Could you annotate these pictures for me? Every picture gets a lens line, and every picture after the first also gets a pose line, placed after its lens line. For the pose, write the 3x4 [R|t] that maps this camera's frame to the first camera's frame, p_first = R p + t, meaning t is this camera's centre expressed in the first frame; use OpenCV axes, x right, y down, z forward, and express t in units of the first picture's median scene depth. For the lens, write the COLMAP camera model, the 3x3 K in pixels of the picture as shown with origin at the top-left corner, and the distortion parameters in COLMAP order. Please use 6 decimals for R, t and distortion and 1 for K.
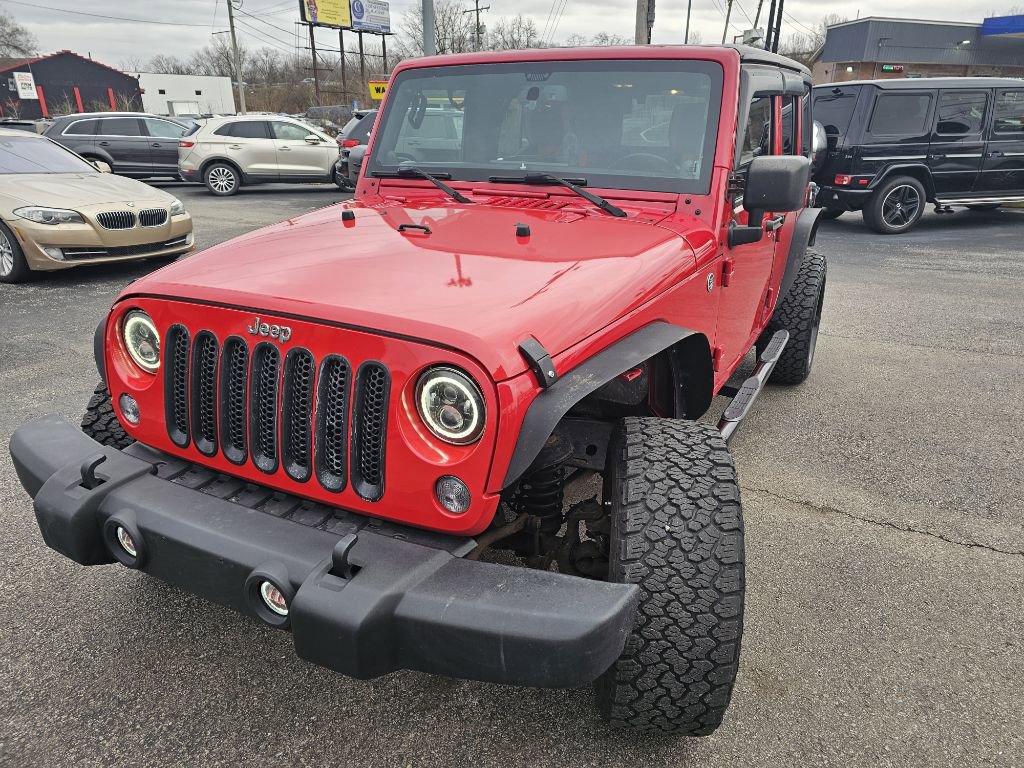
lens RADIAL K [[685.5, 0, 518.1], [0, 685.5, 381.4], [0, 0, 1]] dist [0.051472, -0.031675]
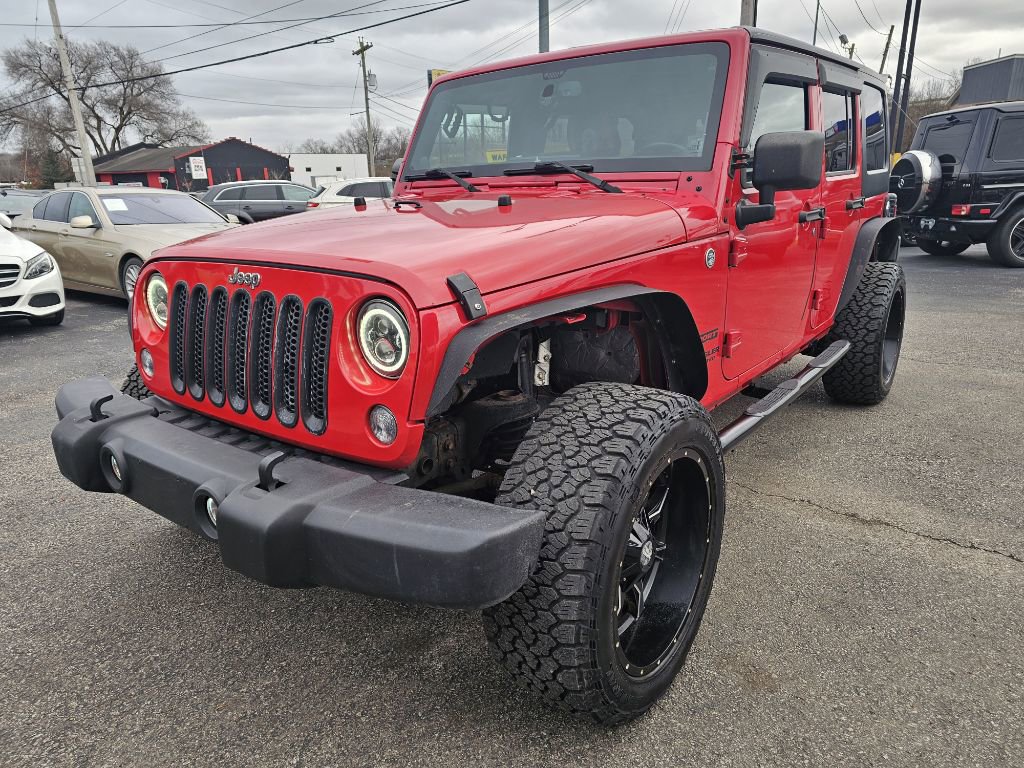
lens RADIAL K [[681.4, 0, 501.2], [0, 681.4, 381.1], [0, 0, 1]] dist [0.046796, -0.029727]
pose [[0.982490, 0.015003, -0.185713, 0.205892], [-0.030215, 0.996389, -0.079351, 0.137198], [0.183852, 0.083573, 0.979395, 0.023161]]
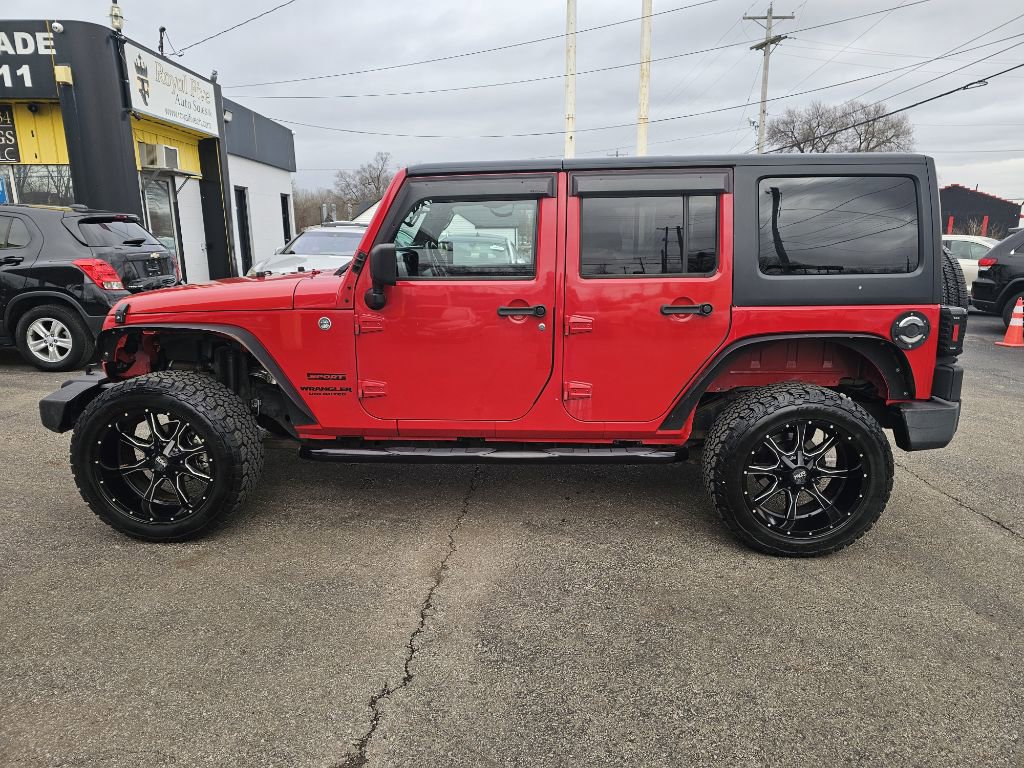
lens RADIAL K [[685.5, 0, 518.1], [0, 685.5, 381.4], [0, 0, 1]] dist [0.051472, -0.031675]
pose [[0.417091, 0.174899, -0.891878, 2.137808], [-0.322445, 0.945952, 0.034710, -0.258222], [0.849744, 0.273104, 0.450943, 0.890696]]
